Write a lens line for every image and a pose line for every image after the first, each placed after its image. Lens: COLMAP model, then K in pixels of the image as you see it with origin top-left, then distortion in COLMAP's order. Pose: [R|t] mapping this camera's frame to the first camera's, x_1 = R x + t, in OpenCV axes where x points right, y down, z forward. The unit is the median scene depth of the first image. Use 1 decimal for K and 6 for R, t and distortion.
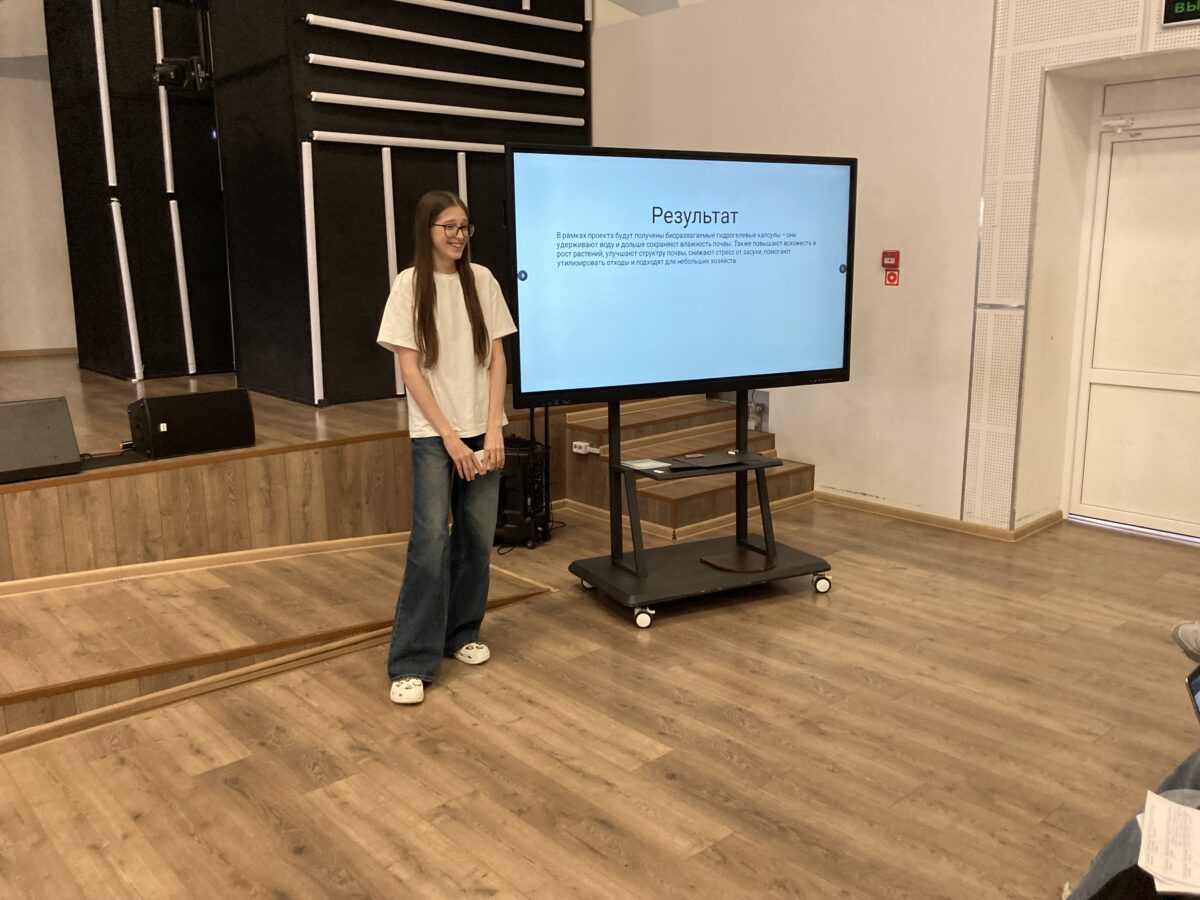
lens RADIAL K [[987.8, 0, 611.1], [0, 987.8, 443.2], [0, 0, 1]] dist [0.017018, -0.005051]
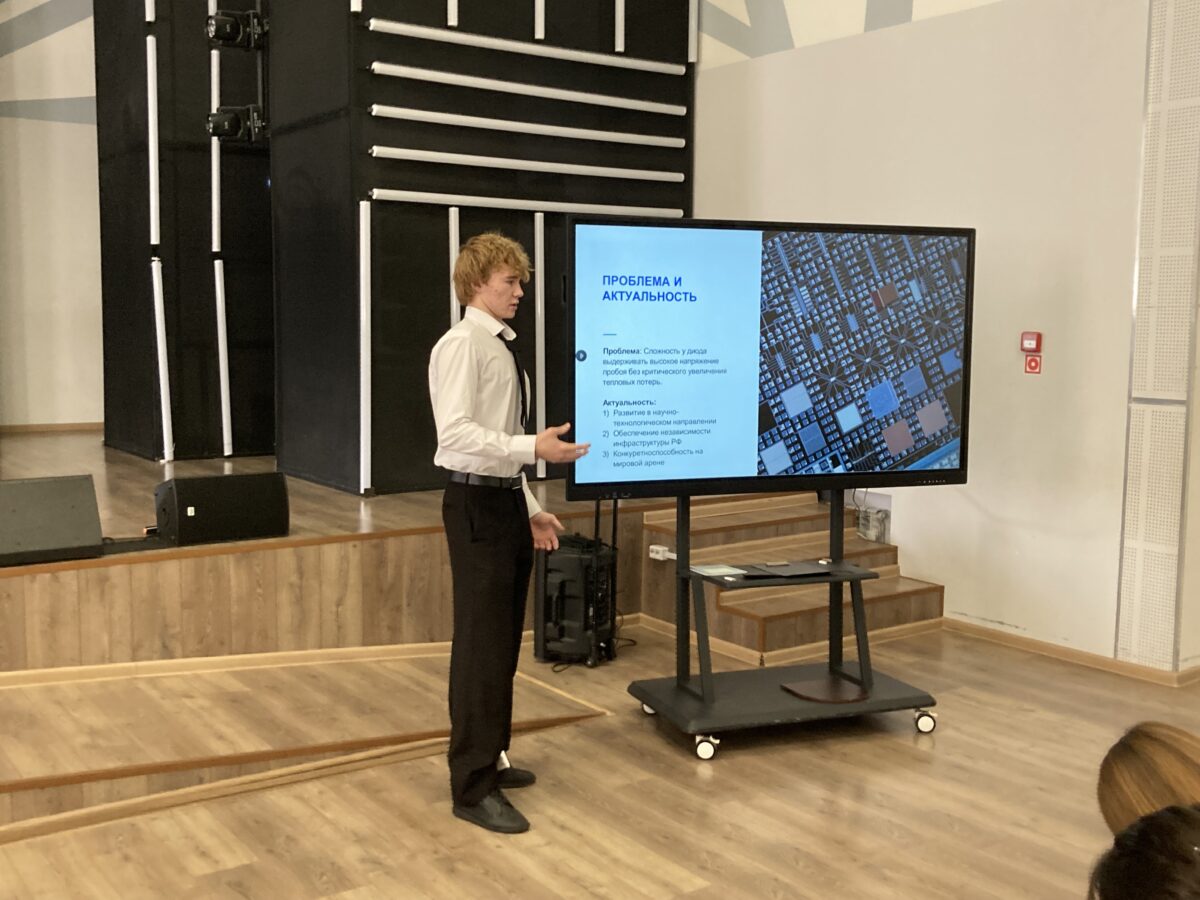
lens RADIAL K [[1278.3, 0, 619.1], [0, 1278.3, 449.6], [0, 0, 1]] dist [0.021525, 0.000000]
pose [[0.994075, 0.027565, -0.105146, 0.059826], [-0.036648, 0.995667, -0.085460, 0.013217], [0.102335, 0.088807, 0.990778, -0.128471]]
